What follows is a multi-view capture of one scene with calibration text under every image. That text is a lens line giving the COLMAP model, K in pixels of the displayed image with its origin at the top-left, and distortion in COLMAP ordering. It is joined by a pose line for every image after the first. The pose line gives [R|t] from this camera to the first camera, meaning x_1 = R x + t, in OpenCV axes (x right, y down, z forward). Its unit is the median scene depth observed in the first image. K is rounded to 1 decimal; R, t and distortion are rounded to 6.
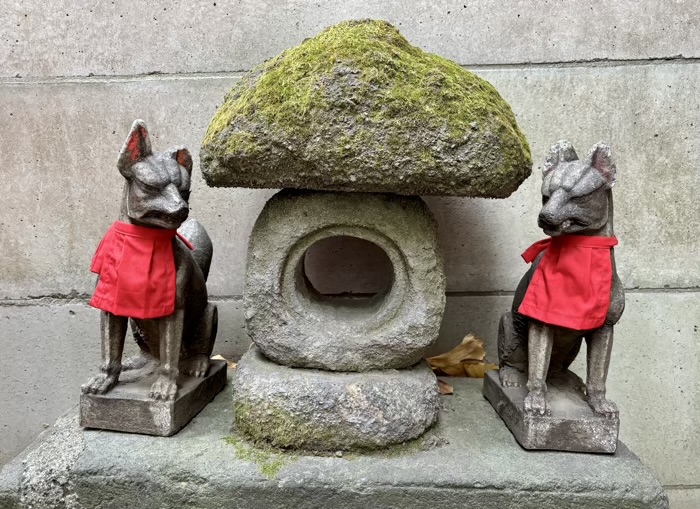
lens RADIAL K [[603.5, 0, 350.0], [0, 603.5, 254.5], [0, 0, 1]] dist [0.016647, -0.001779]
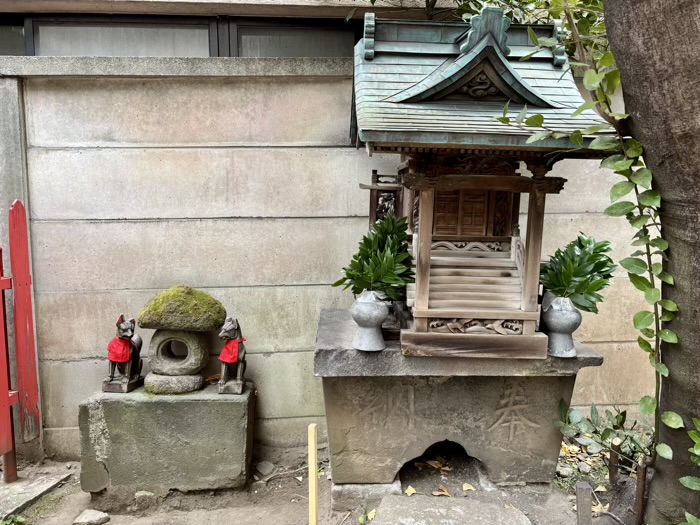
lens RADIAL K [[519.5, 0, 350.0], [0, 519.5, 262.5], [0, 0, 1]] dist [0.075911, -0.096310]
pose [[0.996423, 0.000519, 0.084508, 0.837097], [0.008999, 0.993644, -0.112204, -0.140261], [-0.084029, 0.112563, 0.990085, -2.531374]]
